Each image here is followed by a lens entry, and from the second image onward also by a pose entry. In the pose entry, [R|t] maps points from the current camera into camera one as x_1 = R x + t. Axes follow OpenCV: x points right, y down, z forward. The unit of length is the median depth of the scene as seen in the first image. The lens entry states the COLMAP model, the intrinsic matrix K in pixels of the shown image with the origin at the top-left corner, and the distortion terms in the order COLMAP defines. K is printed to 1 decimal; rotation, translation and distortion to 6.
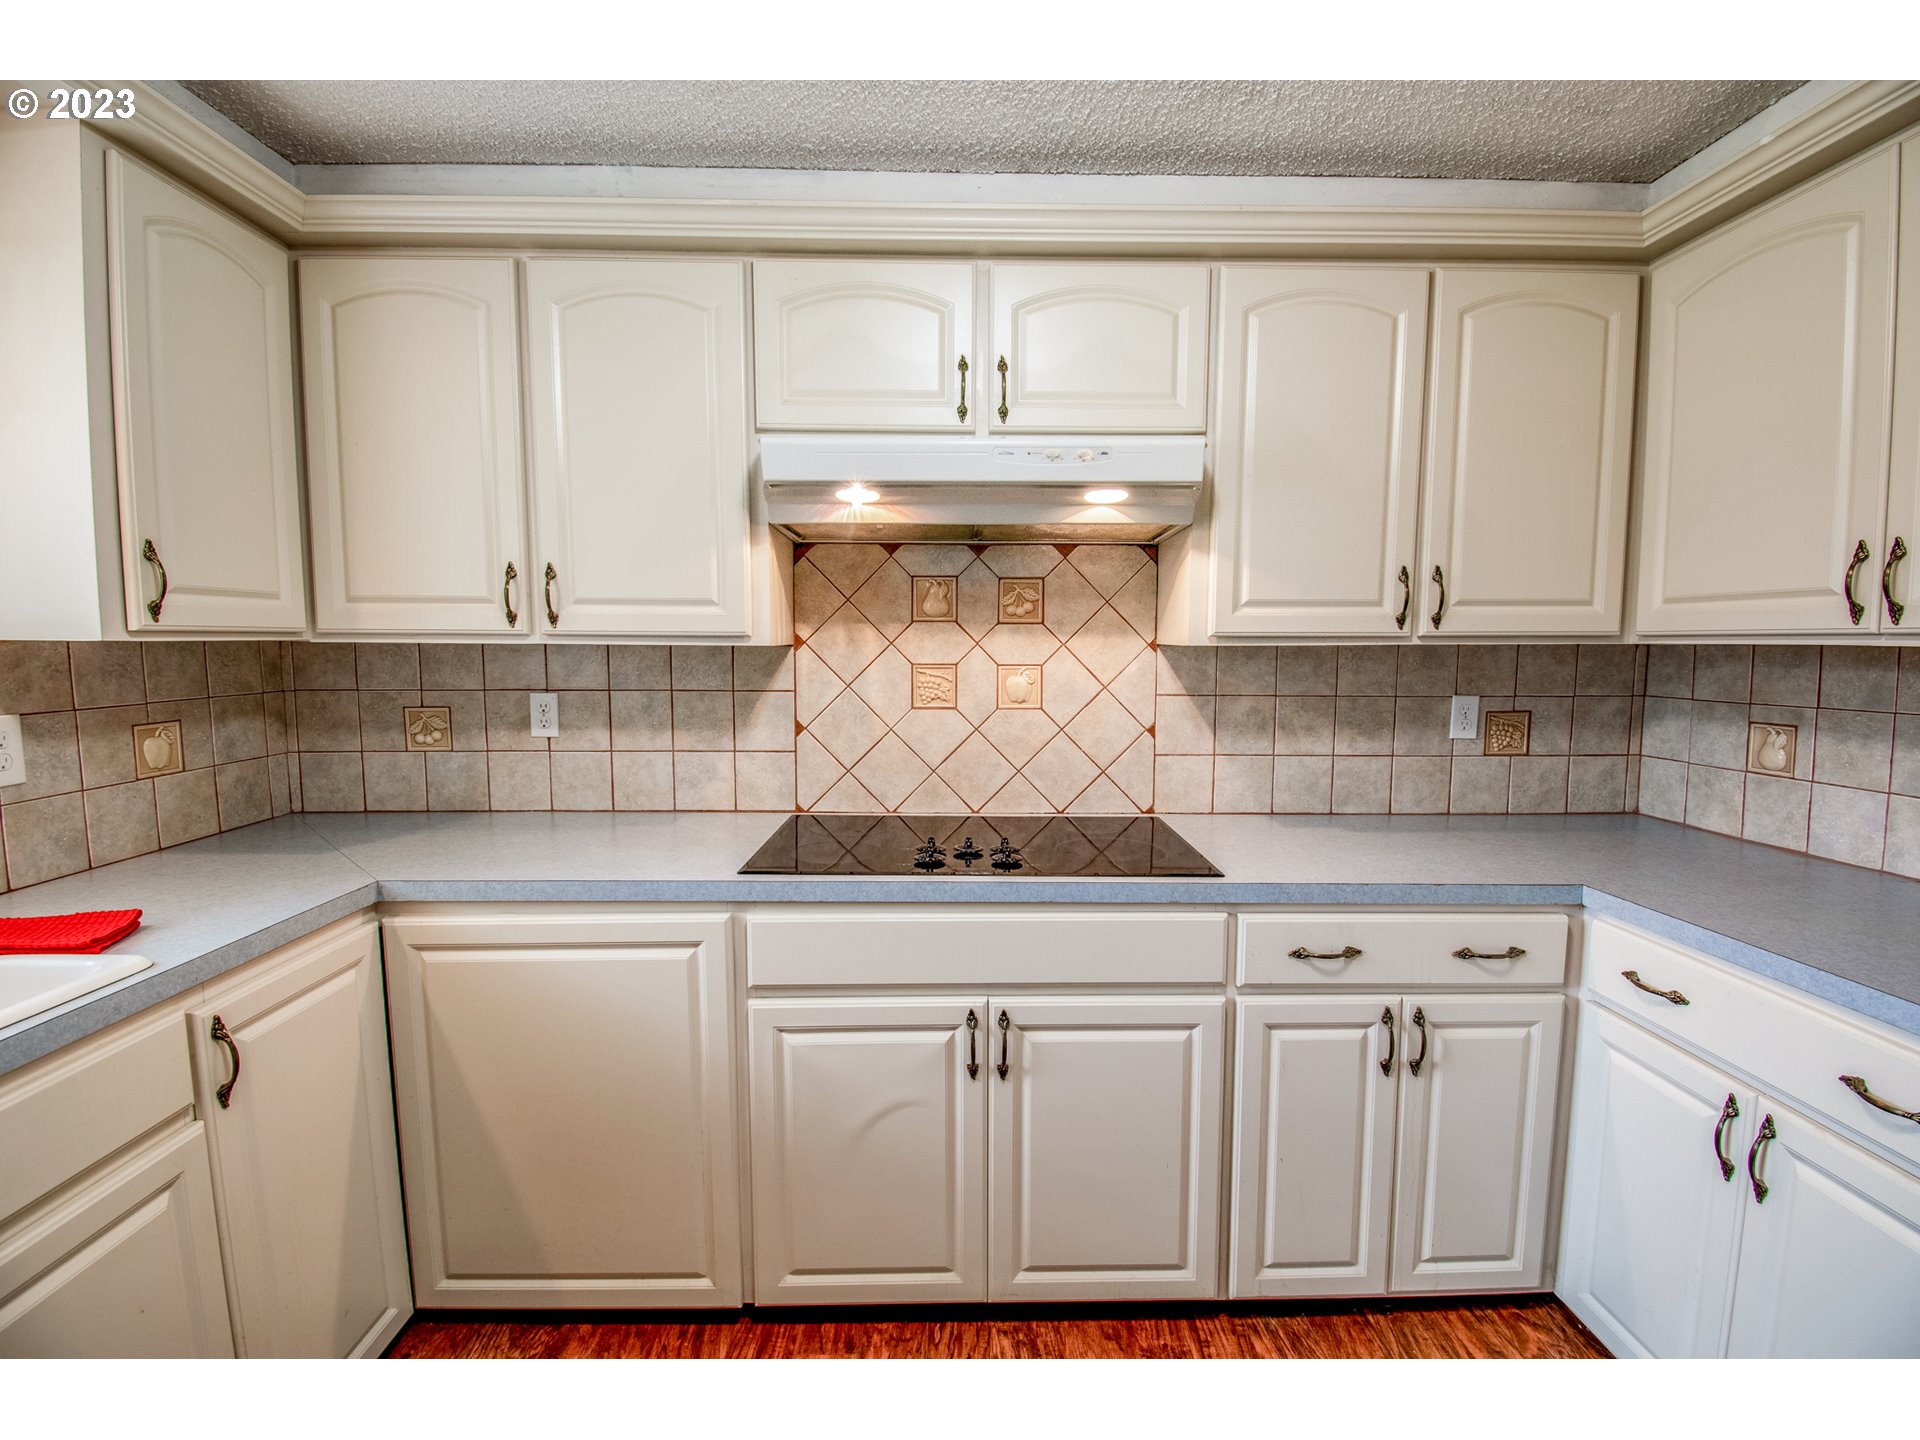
lens RADIAL K [[846.5, 0, 966.9], [0, 846.5, 715.8], [0, 0, 1]] dist [0.025183, -0.029452]
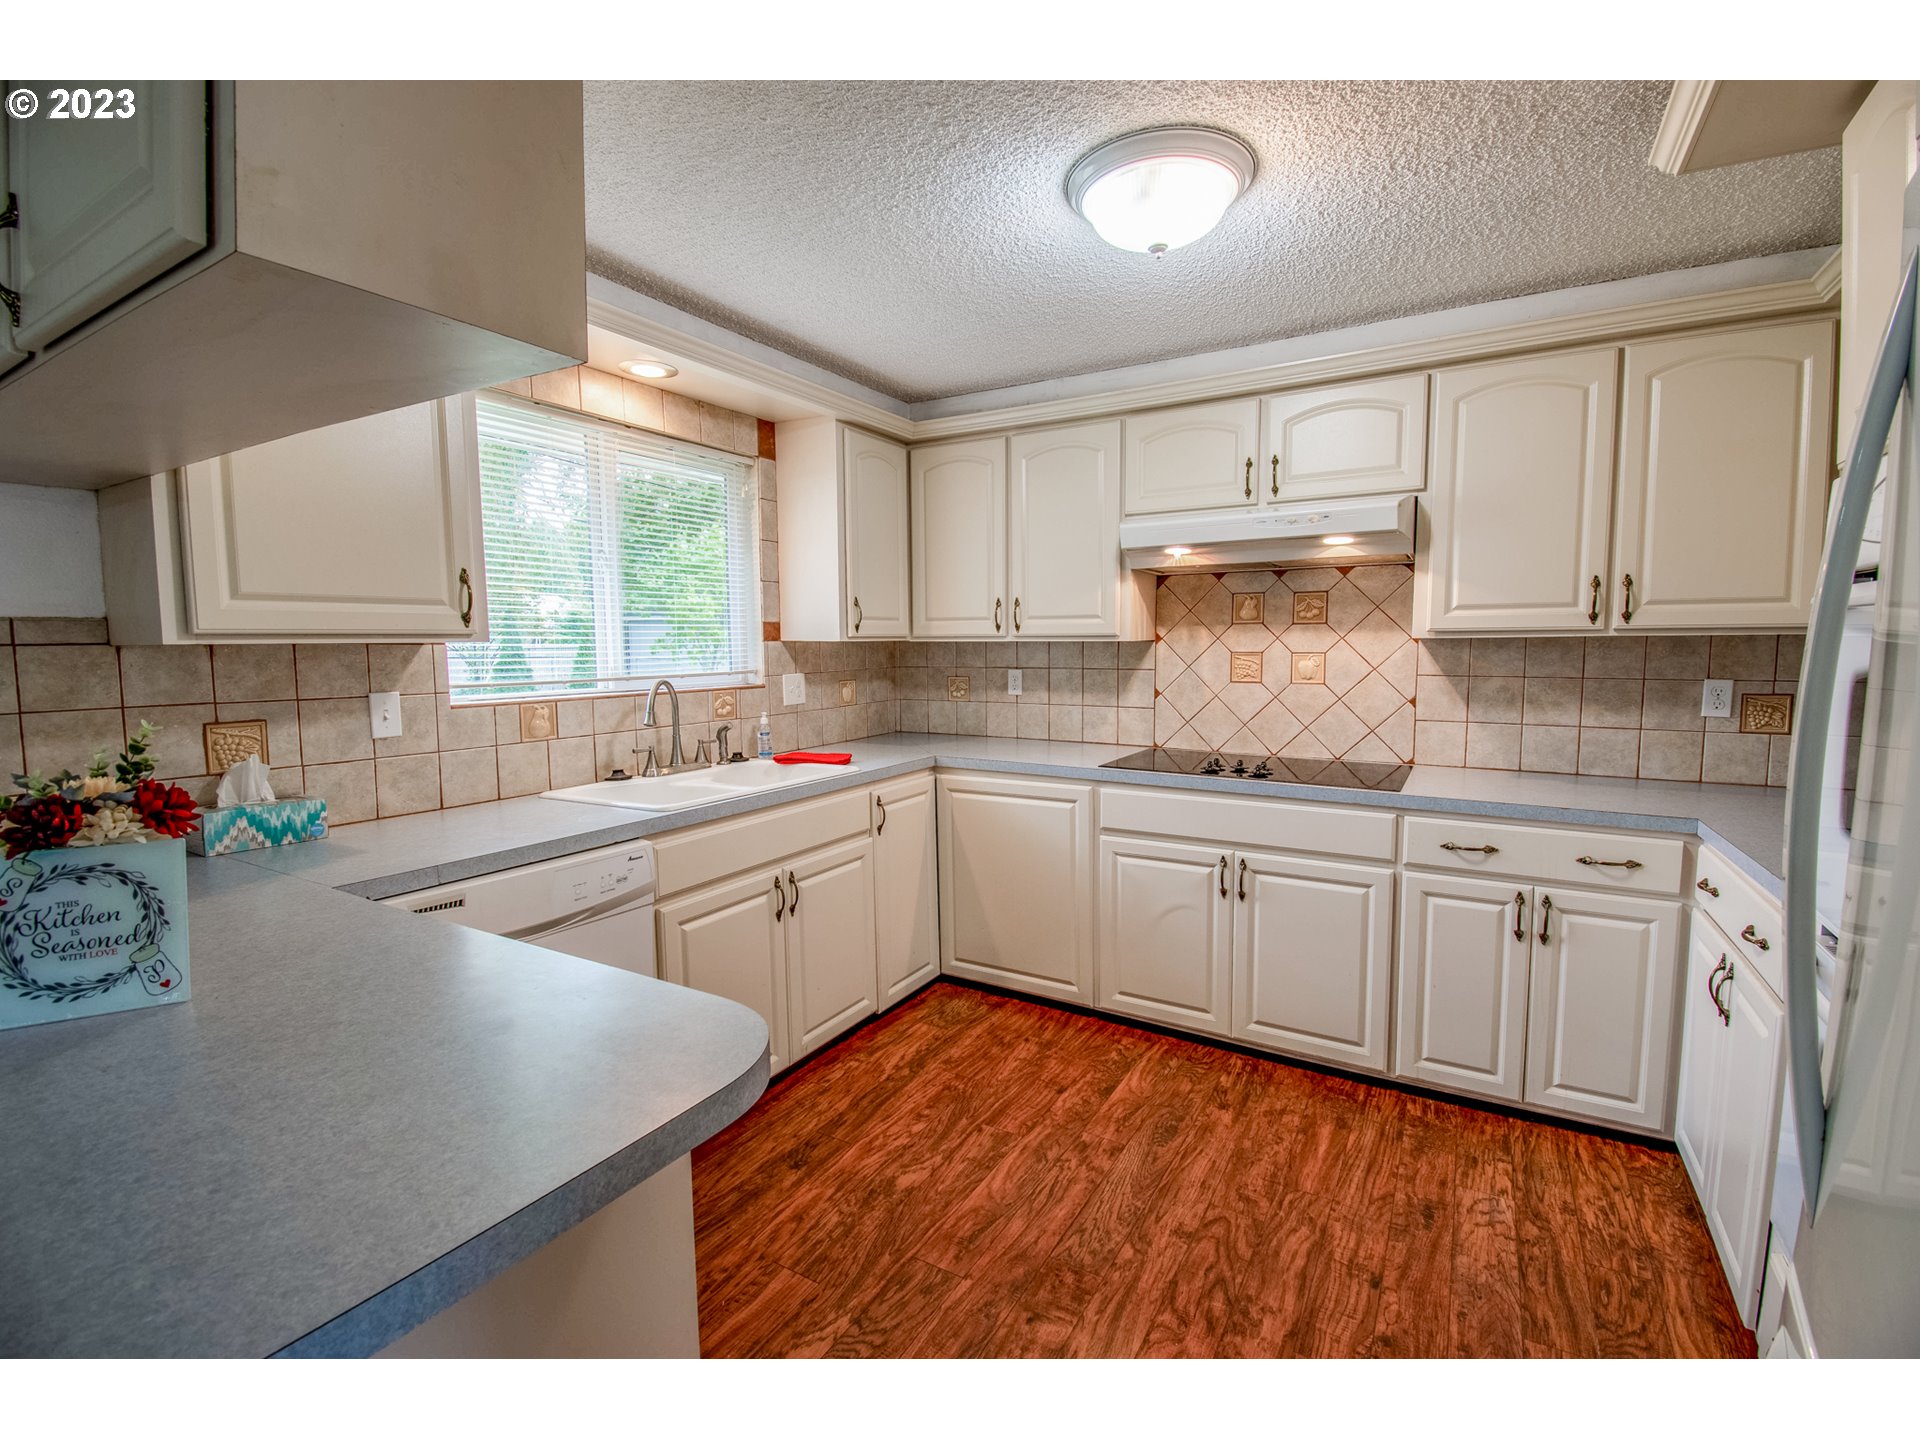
lens RADIAL K [[846.5, 0, 966.9], [0, 846.5, 715.8], [0, 0, 1]] dist [0.025183, -0.029452]
pose [[0.848148, 0.038215, -0.528379, 0.392342], [-0.034994, 0.999258, 0.016099, 0.050434], [0.528602, 0.004836, 0.848856, -0.606847]]
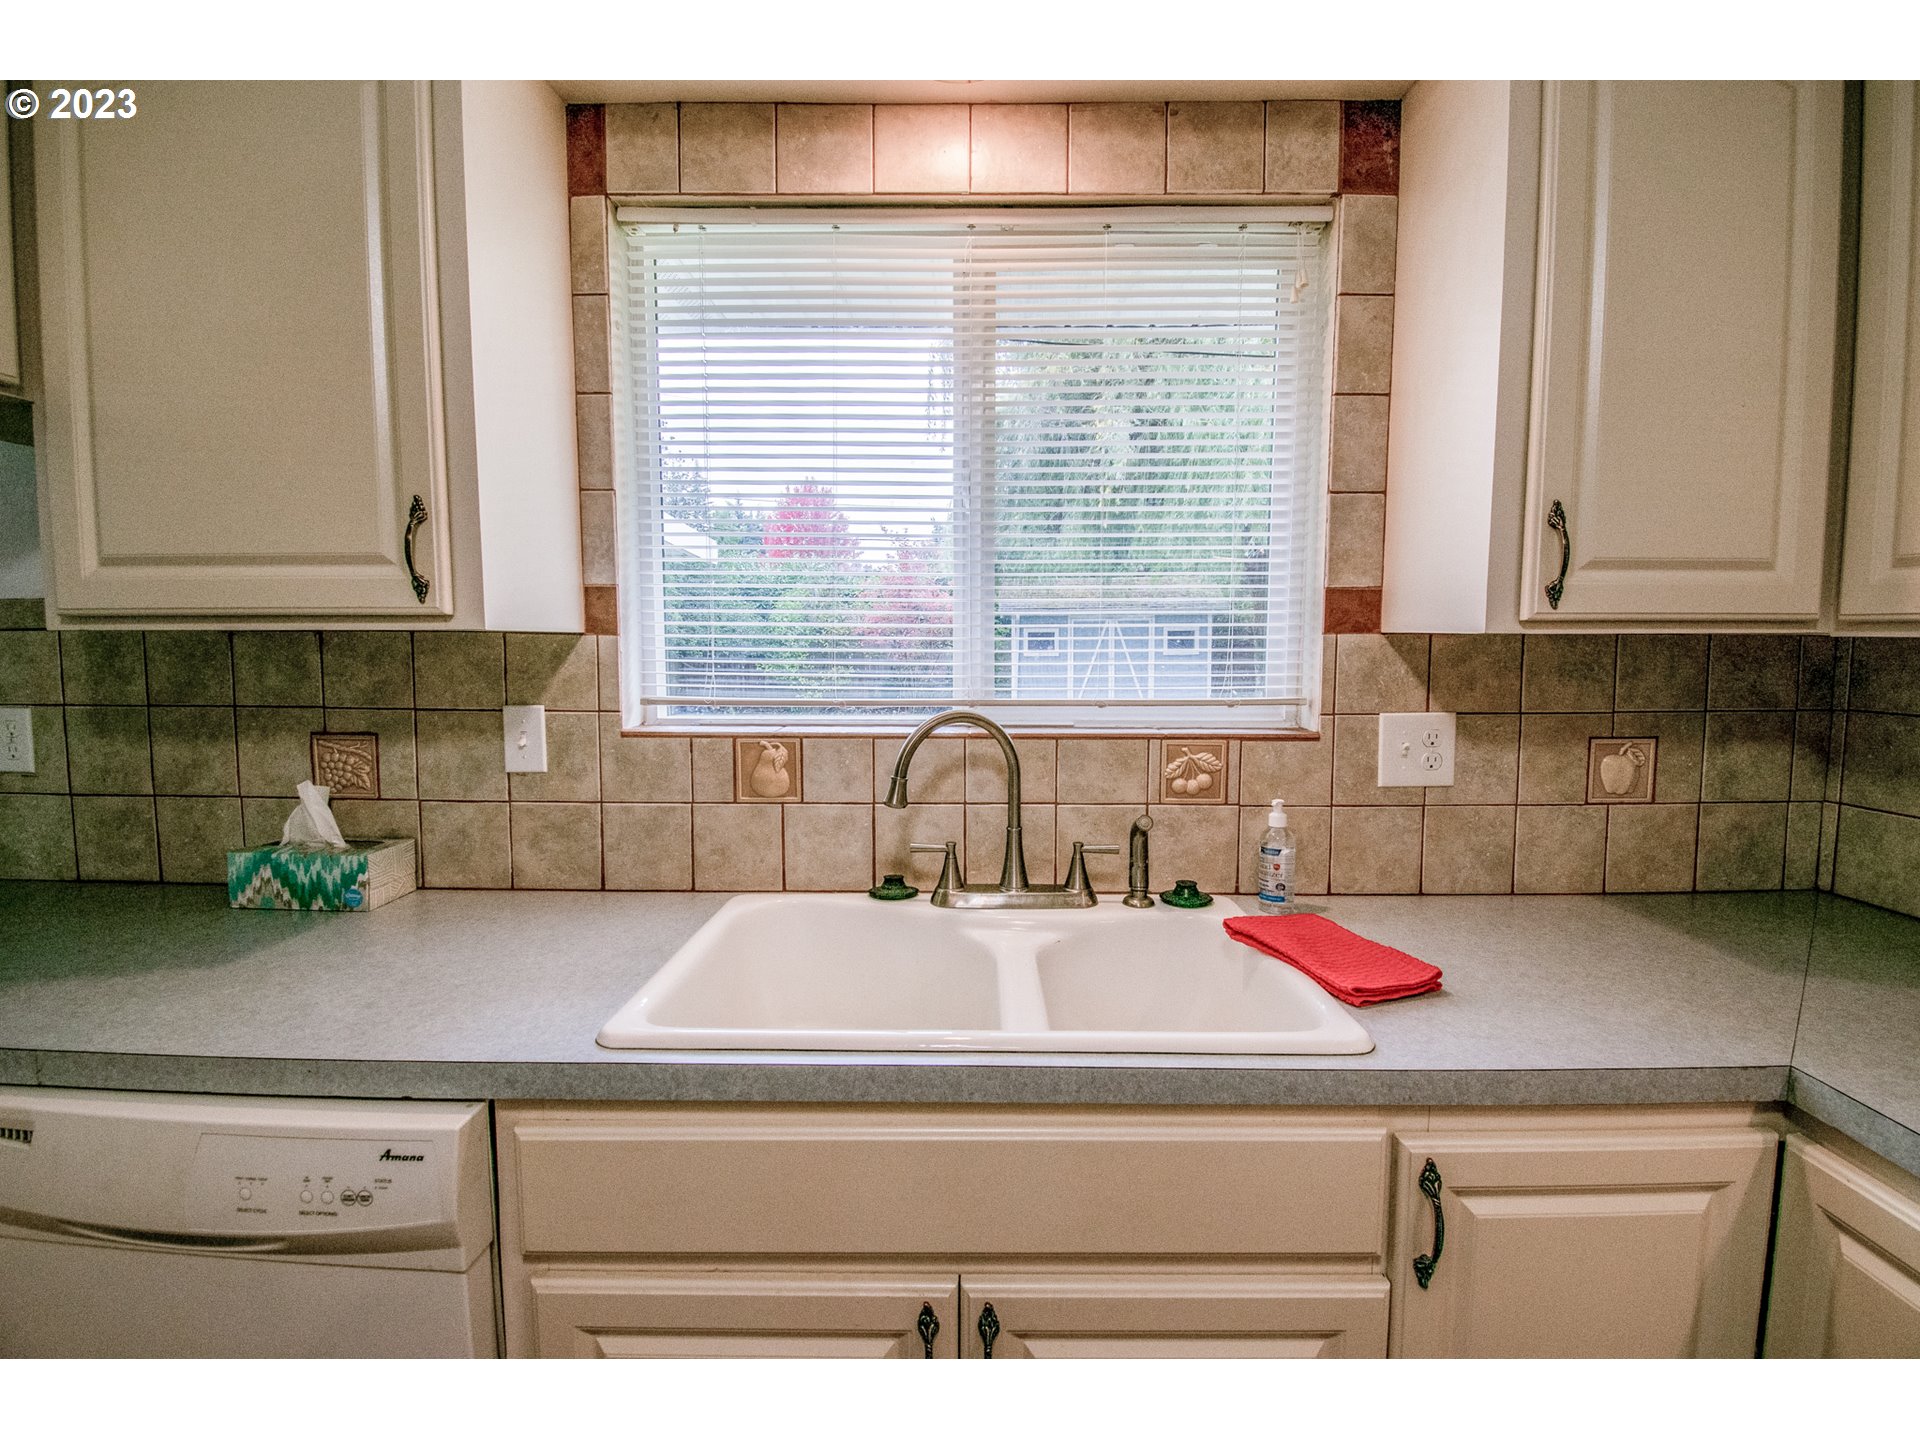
lens RADIAL K [[873.9, 0, 960.0], [0, 873.9, 720.0], [0, 0, 1]] dist [0.017053, -0.024873]
pose [[-0.031680, 0.087519, -0.995659, -0.114145], [-0.085110, 0.992305, 0.089932, -0.028426], [0.995868, 0.087590, -0.023987, 0.383773]]
